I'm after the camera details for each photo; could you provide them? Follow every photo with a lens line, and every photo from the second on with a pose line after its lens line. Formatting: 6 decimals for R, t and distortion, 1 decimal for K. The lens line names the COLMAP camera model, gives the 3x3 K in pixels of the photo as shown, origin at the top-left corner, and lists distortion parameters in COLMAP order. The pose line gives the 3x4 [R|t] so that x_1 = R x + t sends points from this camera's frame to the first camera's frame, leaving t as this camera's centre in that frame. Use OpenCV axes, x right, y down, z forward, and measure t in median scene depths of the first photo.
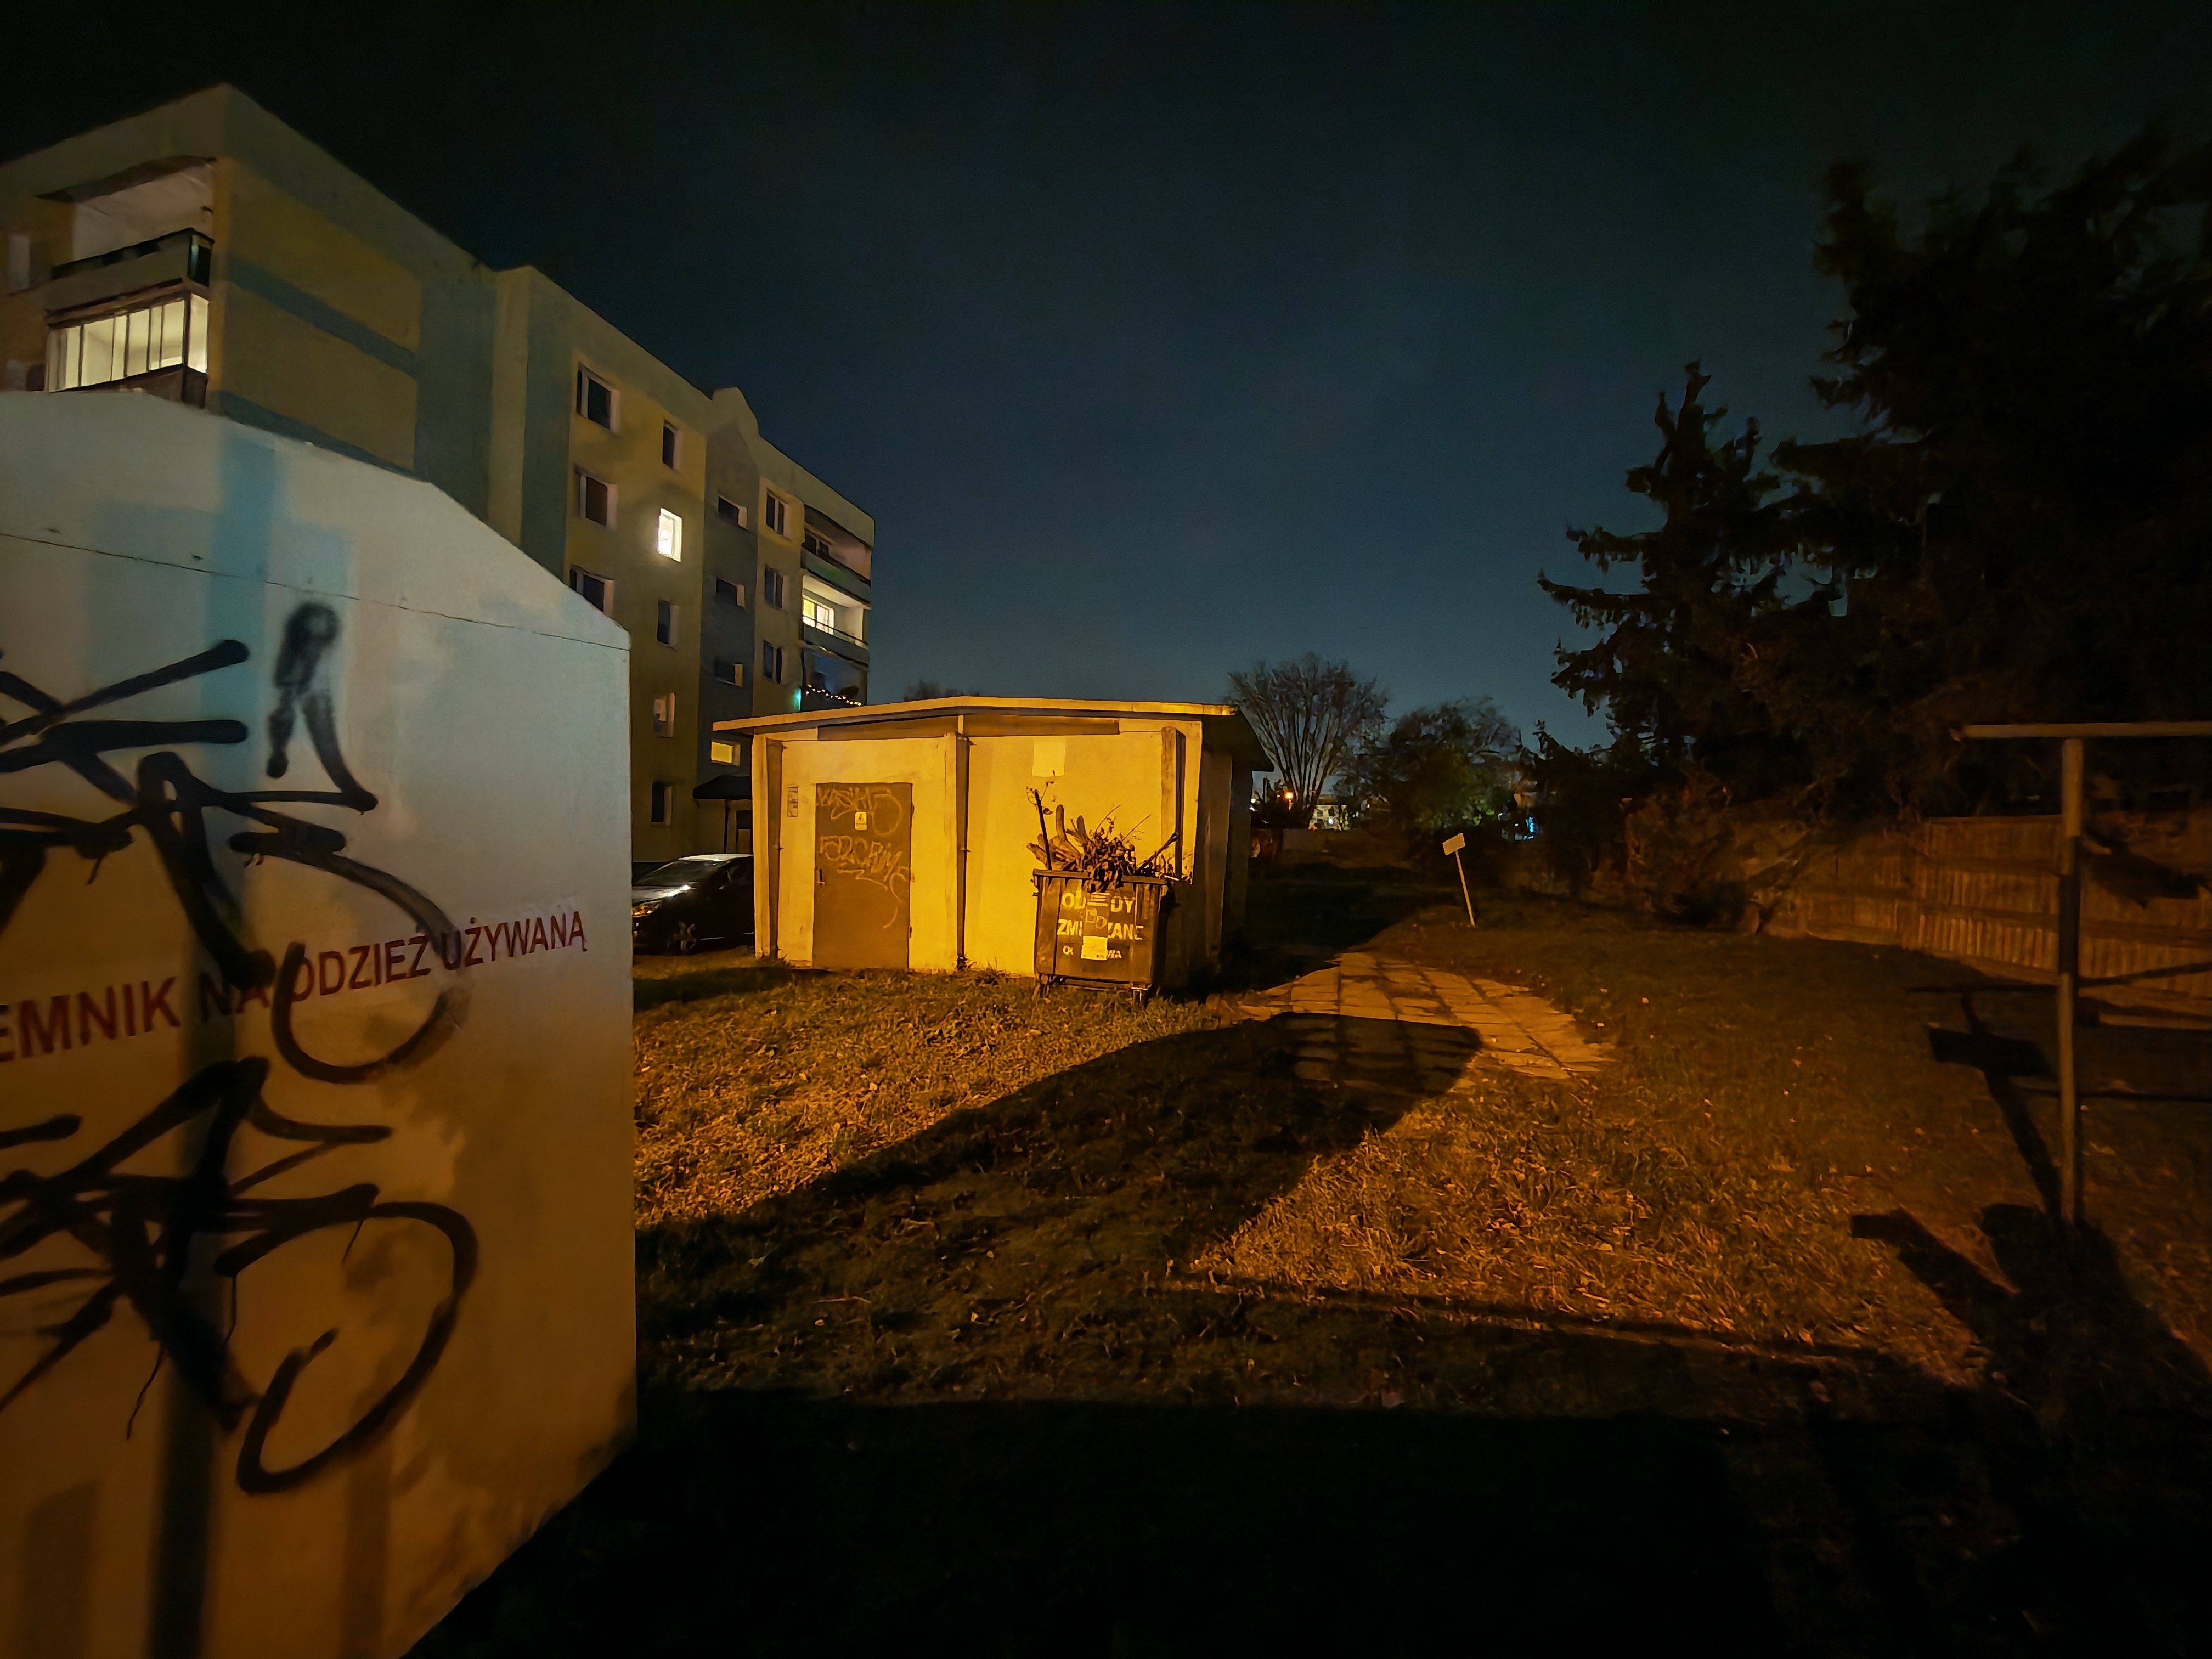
lens RADIAL K [[830.2, 0, 1112.2], [0, 830.2, 839.1], [0, 0, 1]] dist [0.000410, -0.000157]
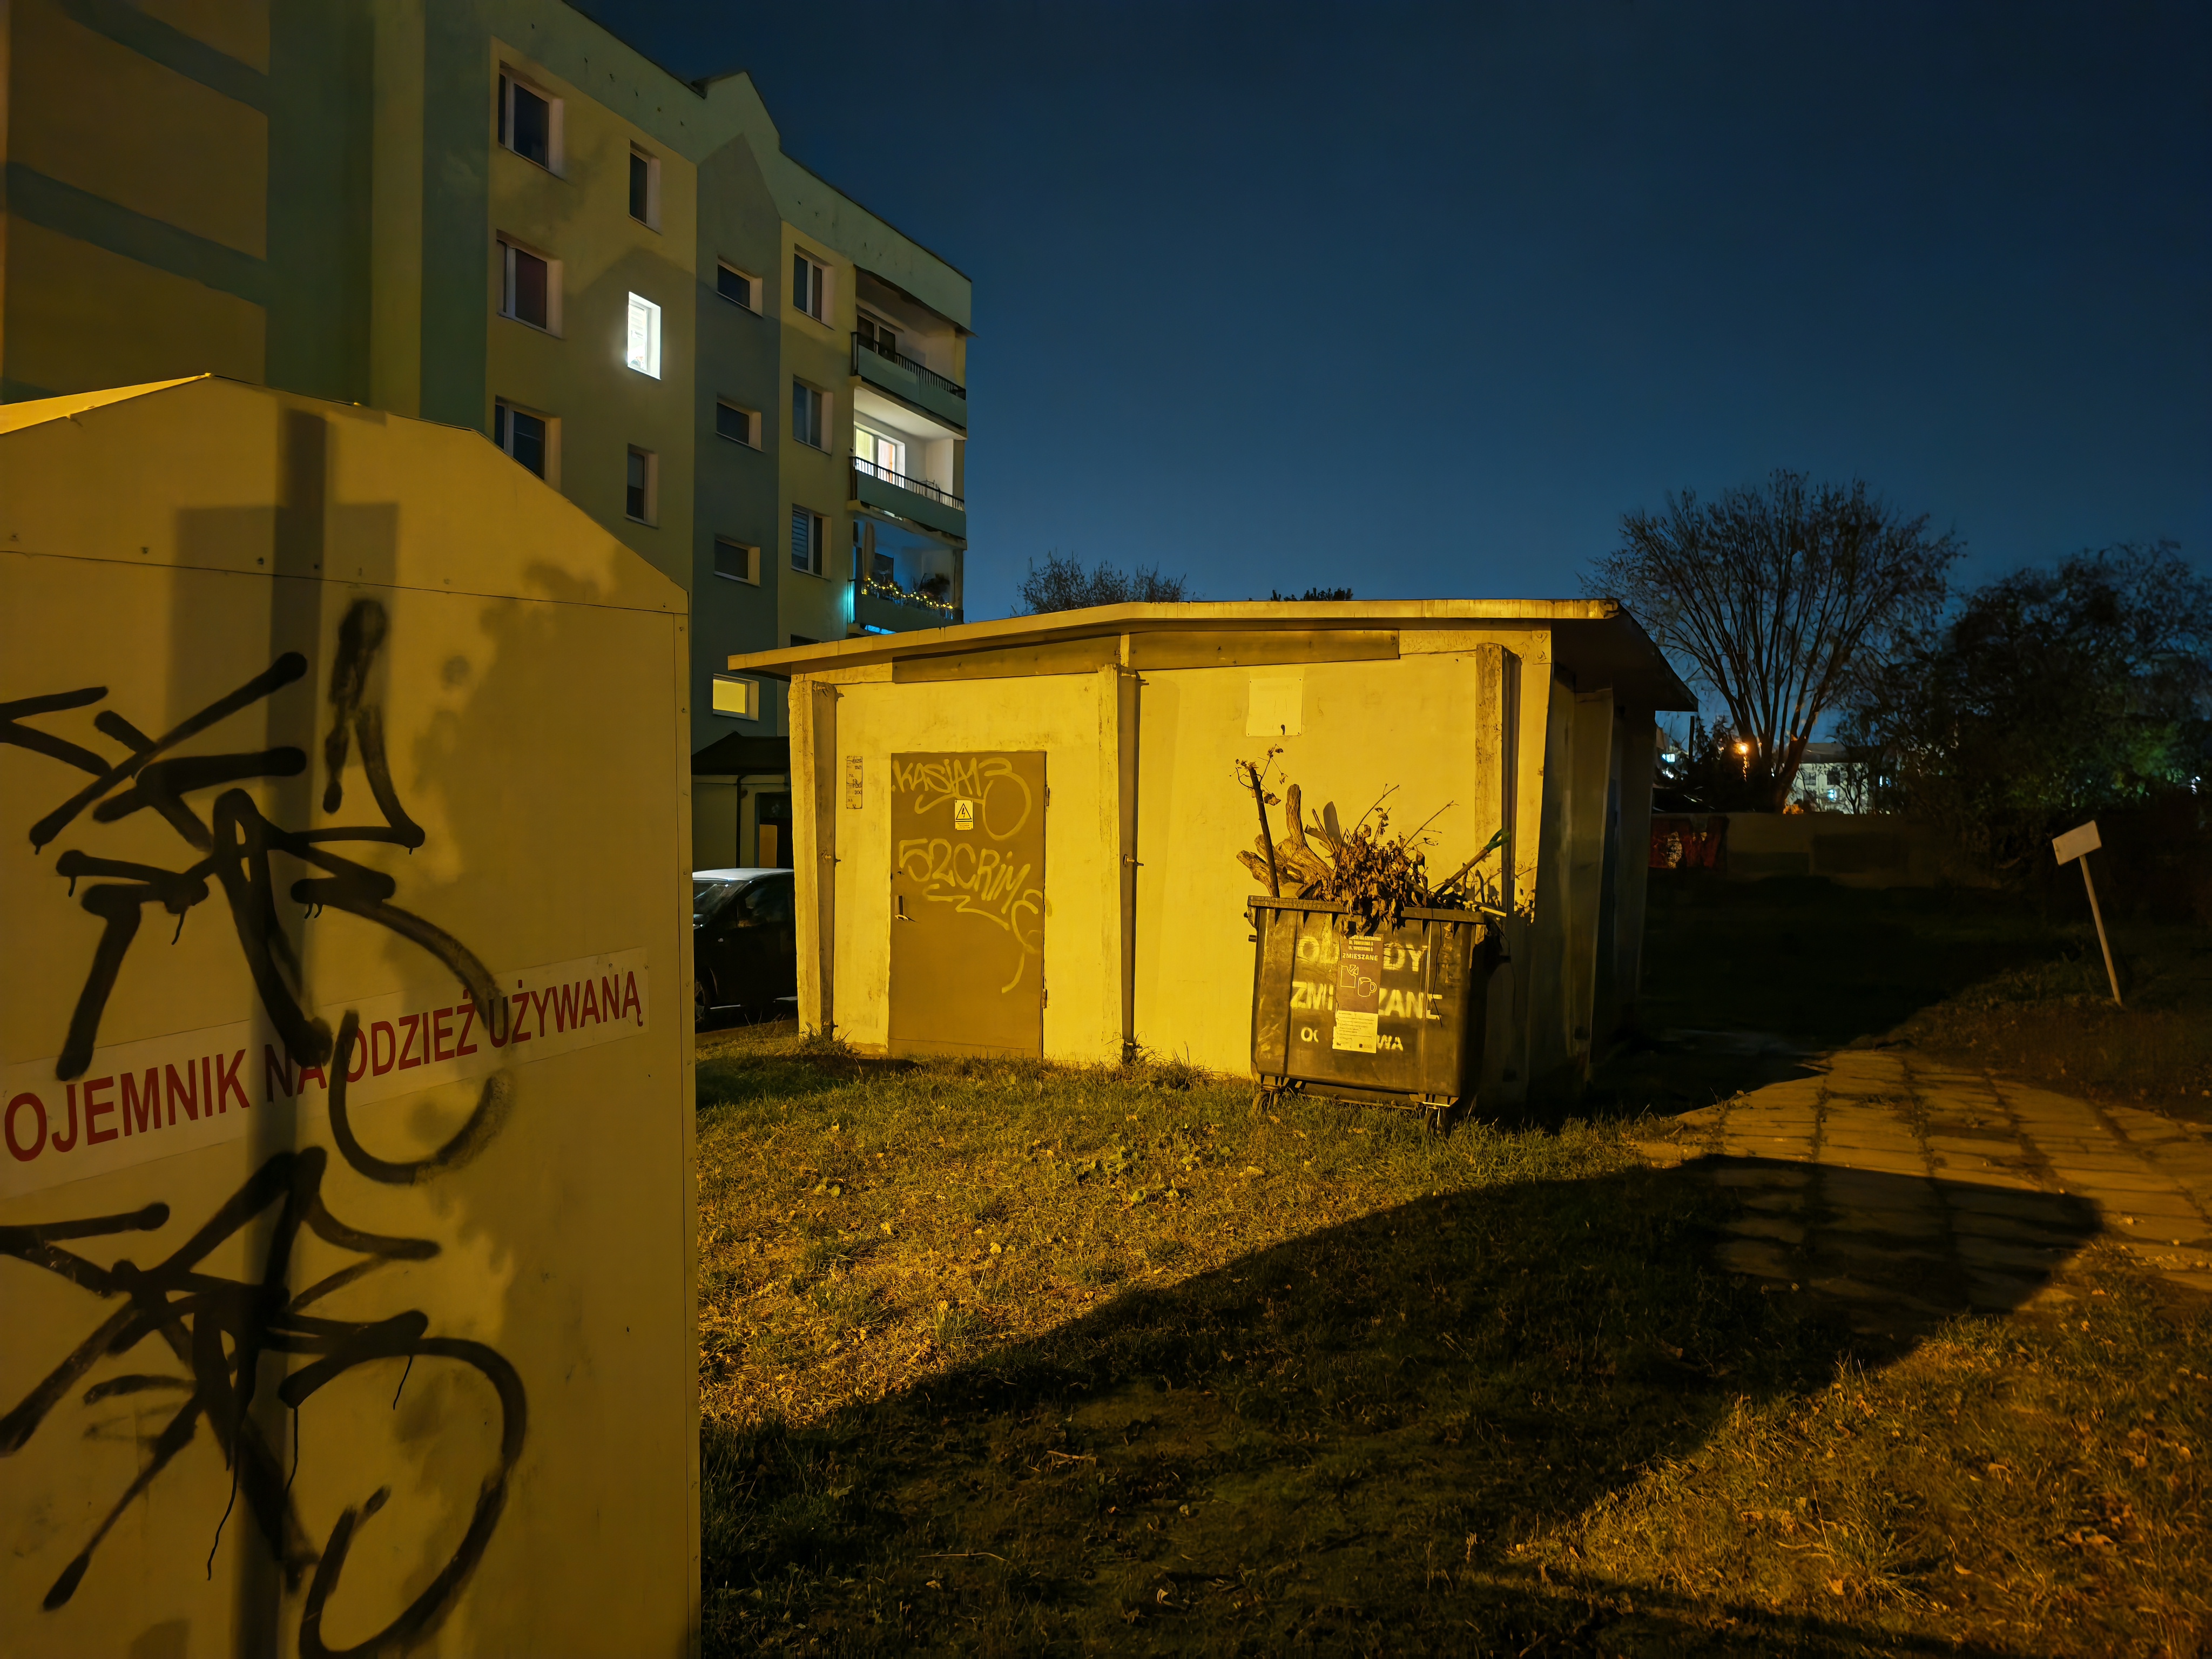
lens RADIAL K [[1493.2, 0, 1099.8], [0, 1493.2, 849.8], [0, 0, 1]] dist [0.058134, -0.047013]
pose [[0.980803, -0.007233, -0.194868, 0.013318], [0.009333, 0.999908, 0.009863, -0.013459], [0.194779, -0.011492, 0.980780, -0.102164]]
